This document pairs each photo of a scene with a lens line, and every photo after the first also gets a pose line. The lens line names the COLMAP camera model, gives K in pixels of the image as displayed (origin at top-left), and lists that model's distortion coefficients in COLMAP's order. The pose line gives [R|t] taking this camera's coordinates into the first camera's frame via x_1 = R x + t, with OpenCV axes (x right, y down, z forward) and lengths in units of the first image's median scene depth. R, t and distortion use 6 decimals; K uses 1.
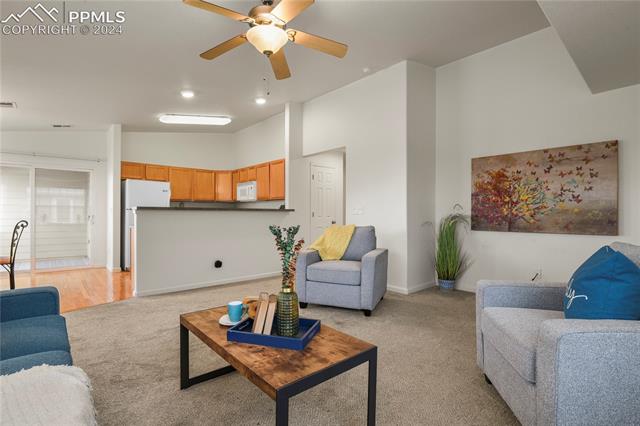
lens RADIAL K [[312.1, 0, 323.0], [0, 312.1, 213.0], [0, 0, 1]] dist [-0.002515, -0.000607]
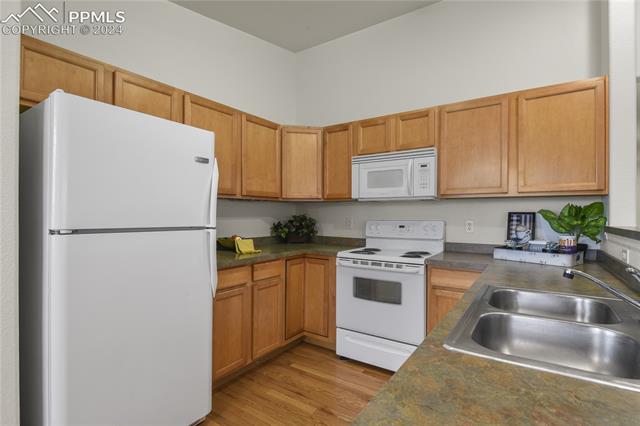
lens RADIAL K [[312.1, 0, 317.3], [0, 312.1, 213.4], [0, 0, 1]] dist [-0.002515, -0.000607]
pose [[0.972355, 0.003612, 0.233481, -0.428950], [-0.004237, 0.999989, 0.002177, -0.021483], [-0.233471, -0.003106, 0.972359, 0.636073]]
